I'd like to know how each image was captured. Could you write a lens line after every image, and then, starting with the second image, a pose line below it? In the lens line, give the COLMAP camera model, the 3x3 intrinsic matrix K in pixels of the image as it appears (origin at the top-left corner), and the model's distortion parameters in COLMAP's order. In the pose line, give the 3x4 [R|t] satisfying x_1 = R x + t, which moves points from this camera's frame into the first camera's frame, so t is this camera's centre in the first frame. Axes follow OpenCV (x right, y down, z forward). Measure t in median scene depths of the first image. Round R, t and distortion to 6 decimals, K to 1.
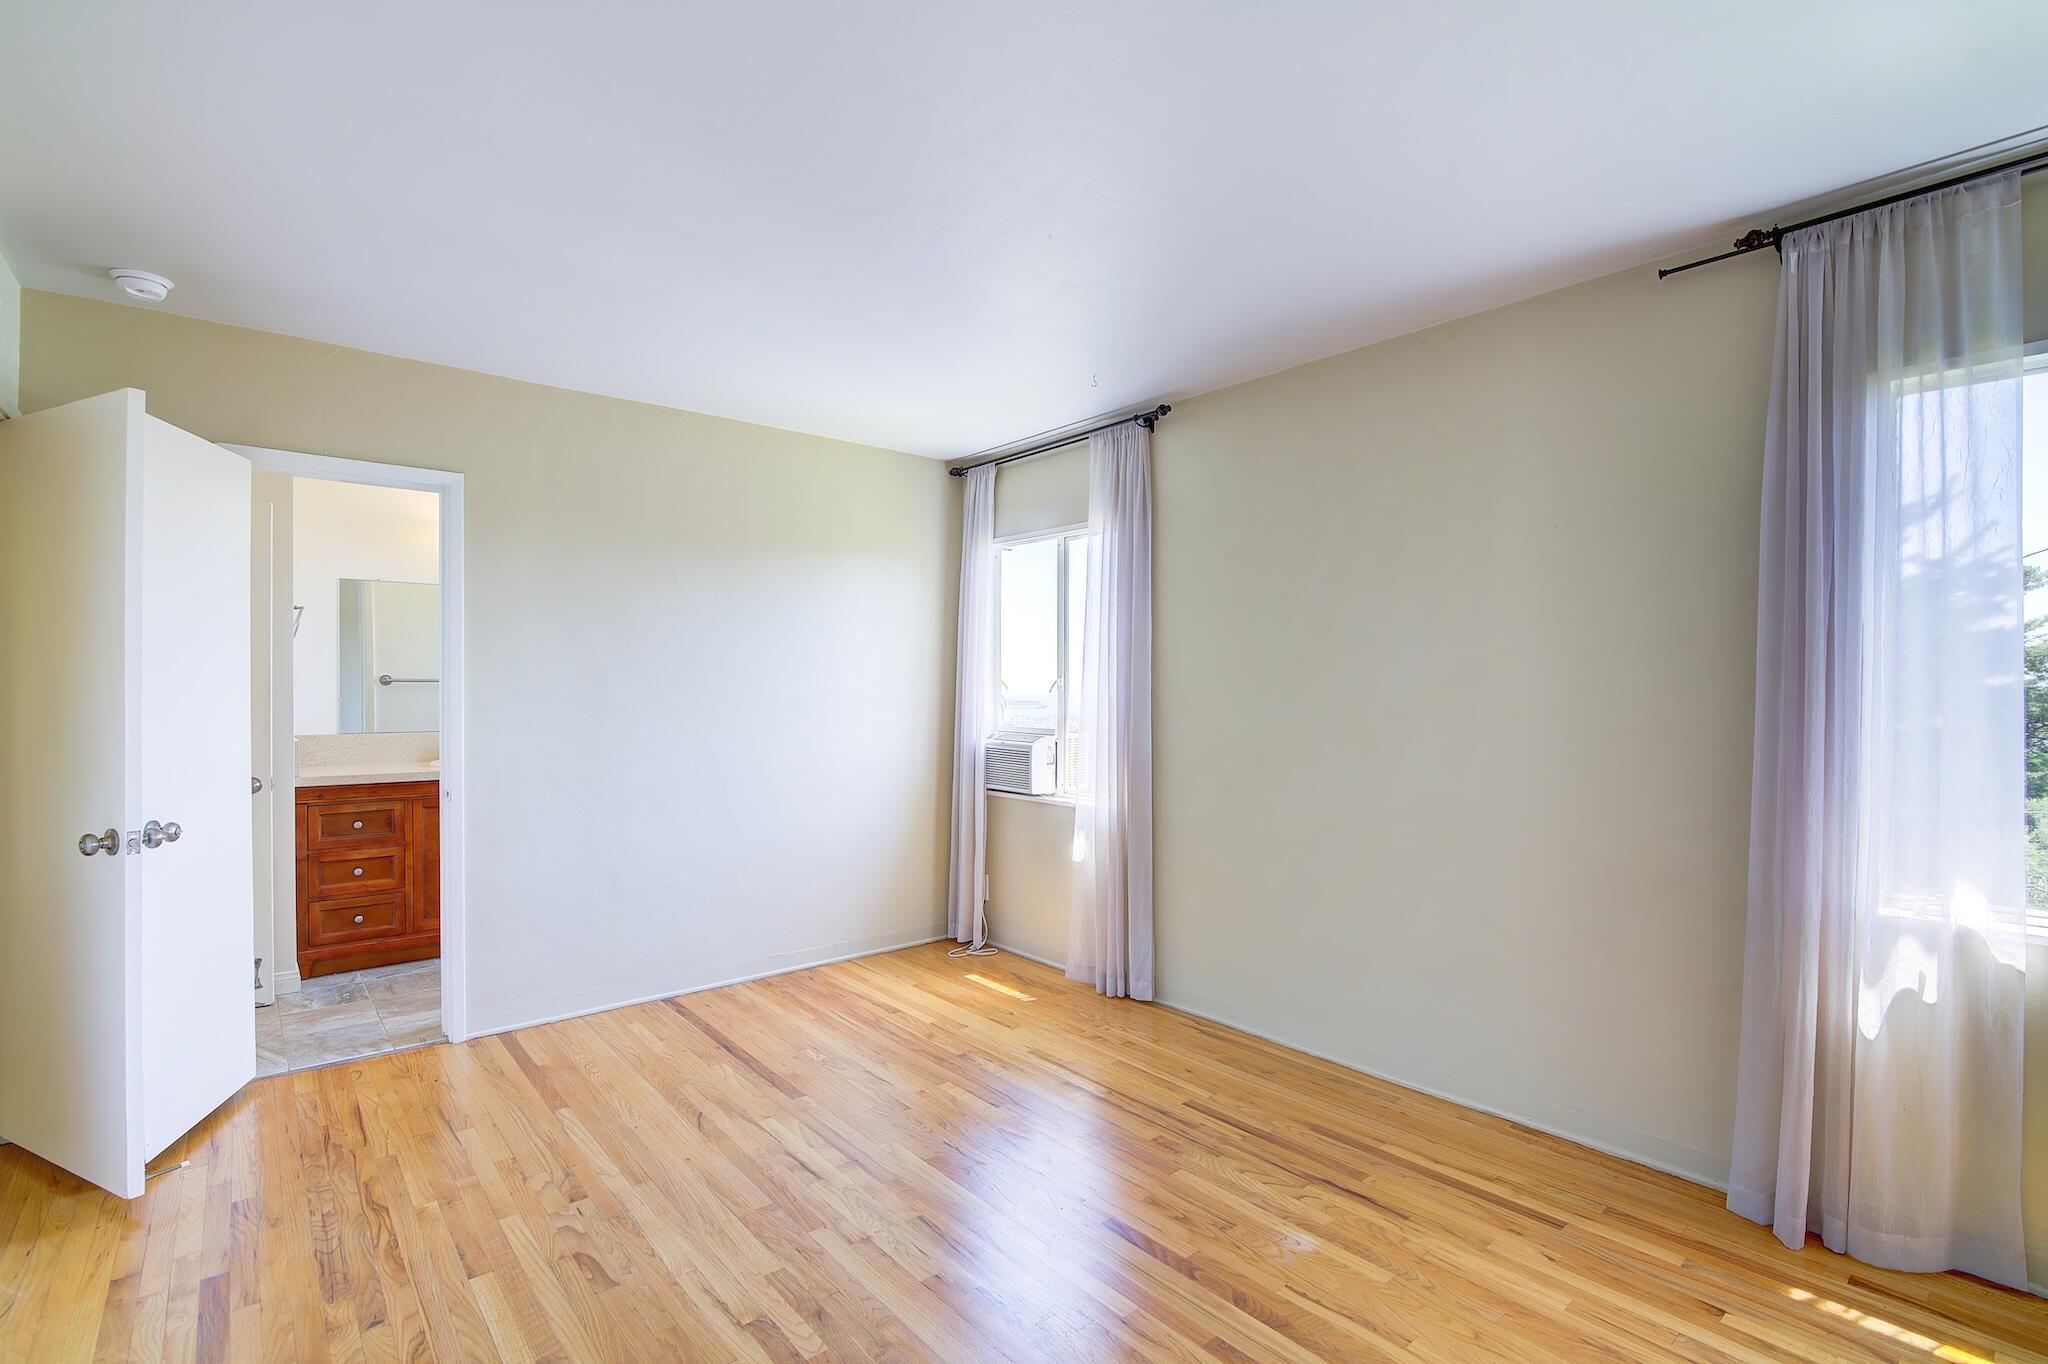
lens RADIAL K [[931.9, 0, 1023.9], [0, 931.9, 680.2], [0, 0, 1]] dist [-0.015896, 0.001218]
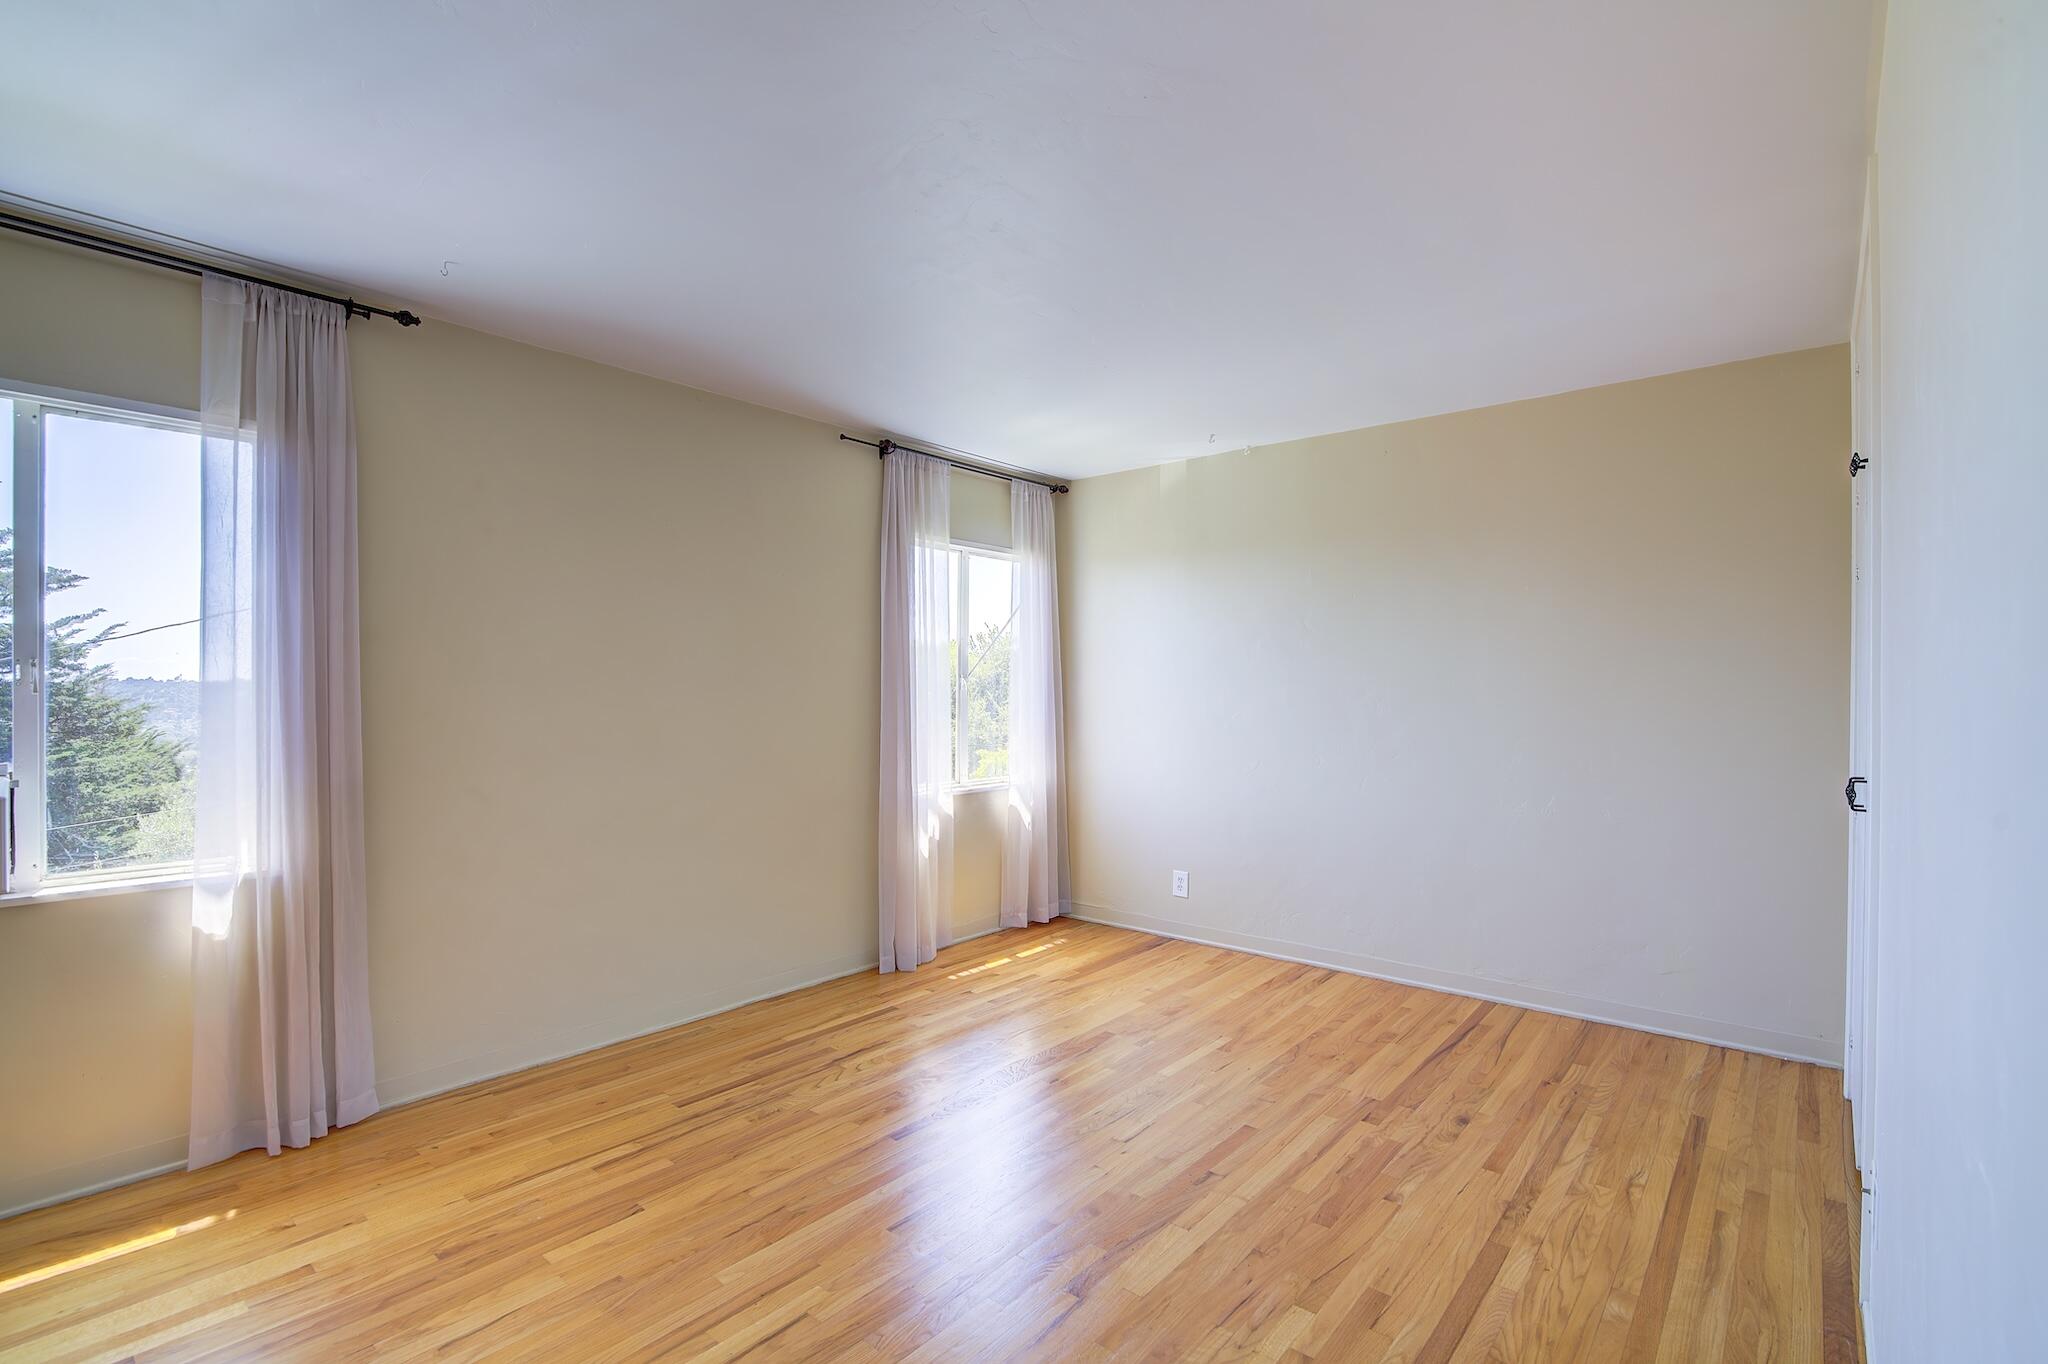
lens RADIAL K [[931.9, 0, 1018.3], [0, 931.9, 691.2], [0, 0, 1]] dist [-0.015896, 0.001218]
pose [[-0.147879, -0.007922, 0.988974, -0.773136], [-0.010183, 0.999927, 0.006487, 0.002822], [-0.988953, -0.009112, -0.147949, 0.717519]]
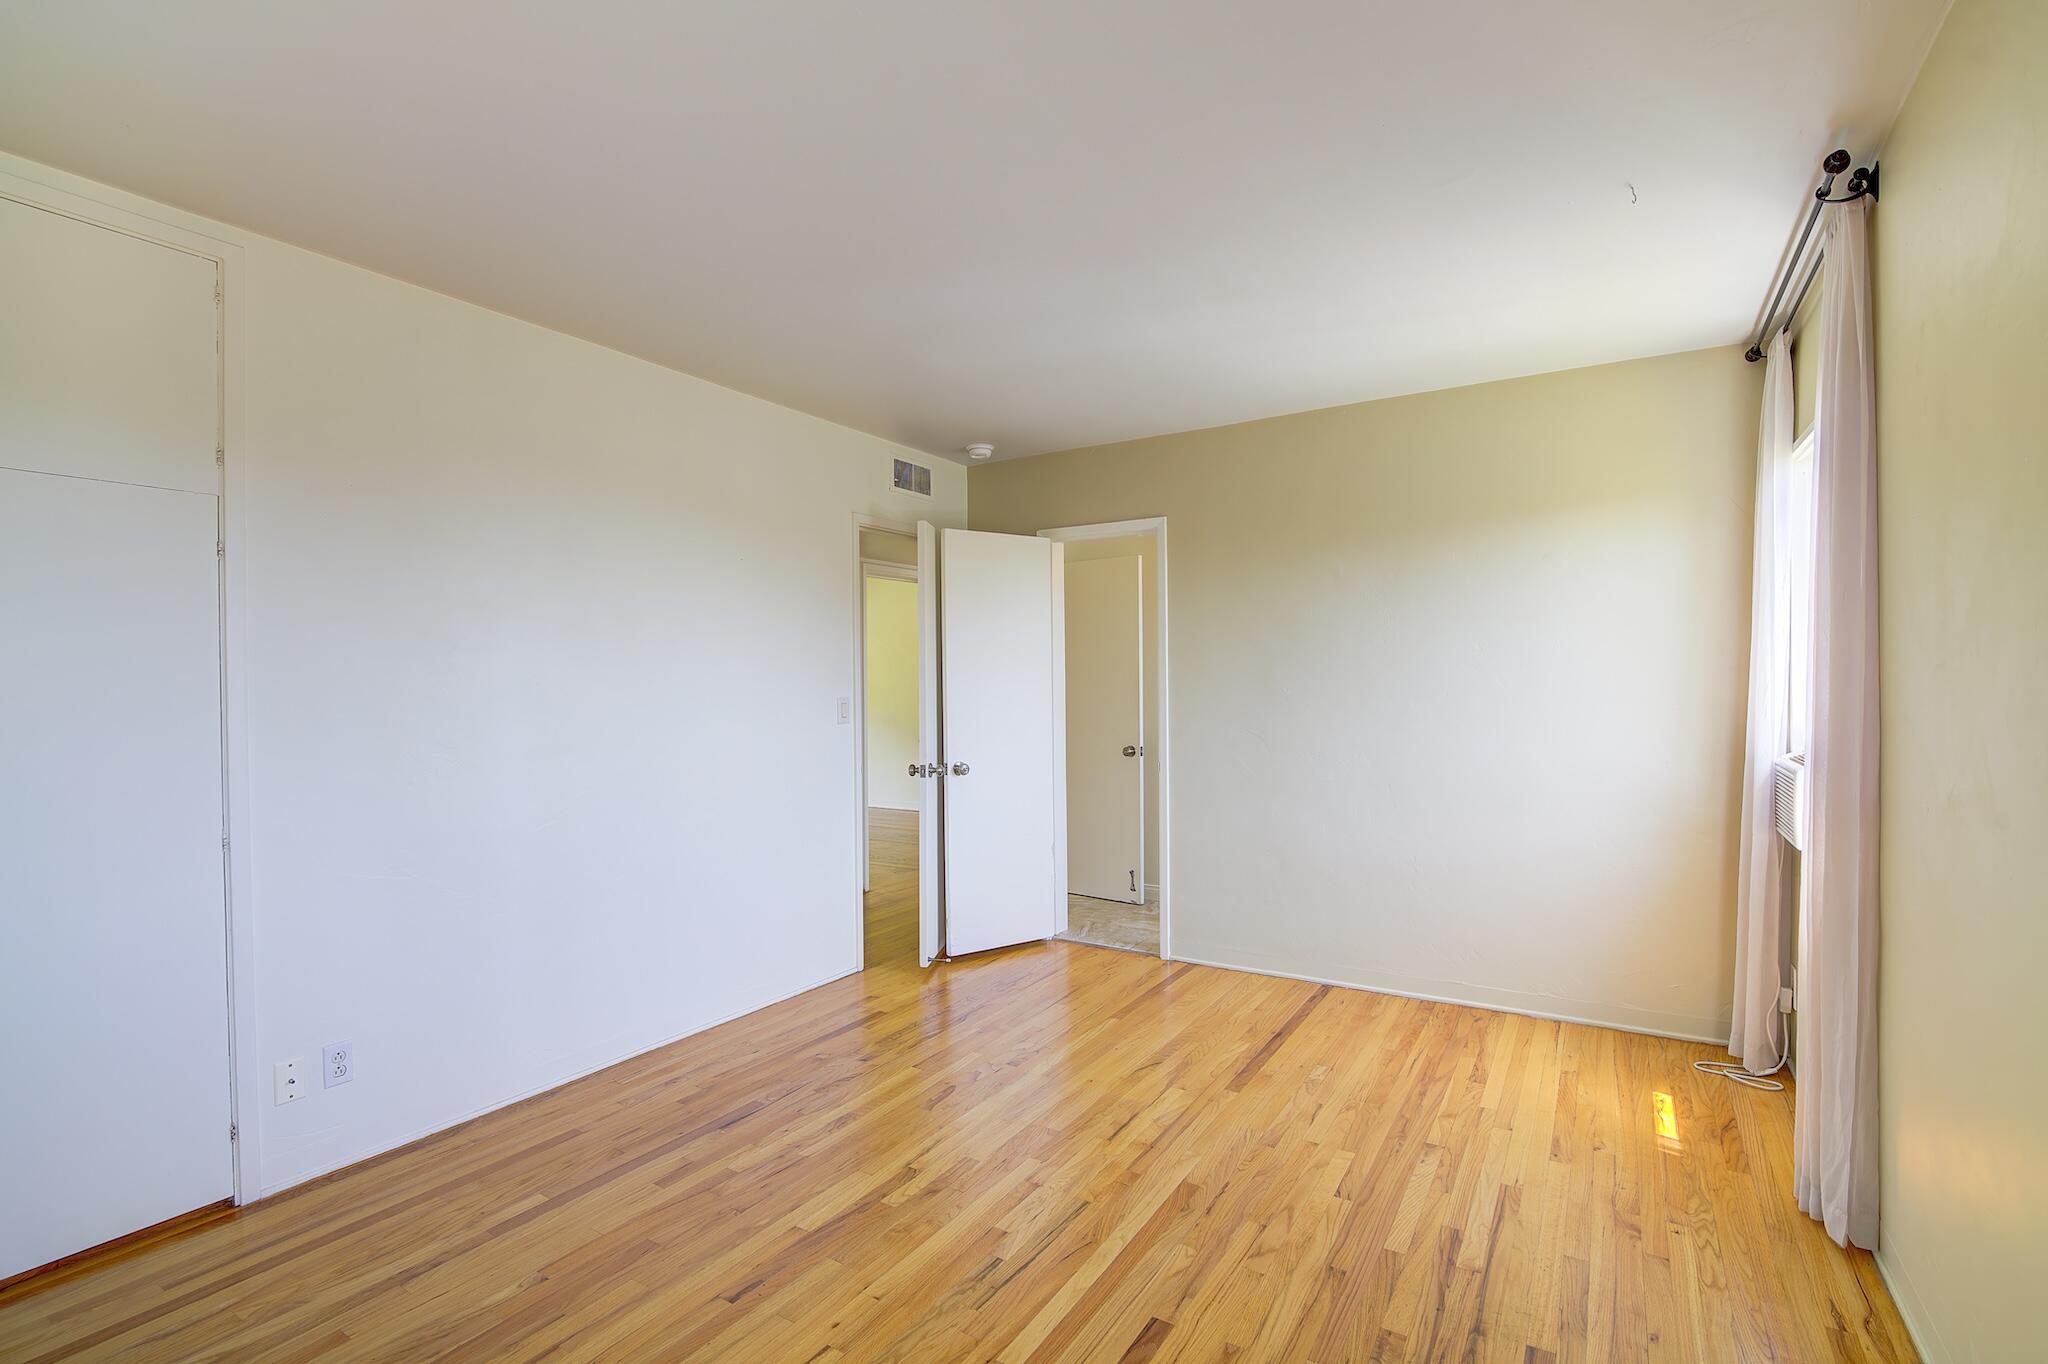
lens RADIAL K [[931.9, 0, 1027.3], [0, 931.9, 687.2], [0, 0, 1]] dist [-0.015896, 0.001218]
pose [[0.304901, -0.001694, -0.952382, 0.595039], [0.015428, 0.999876, 0.003160, 0.004749], [0.952259, -0.015657, 0.304889, 0.447727]]
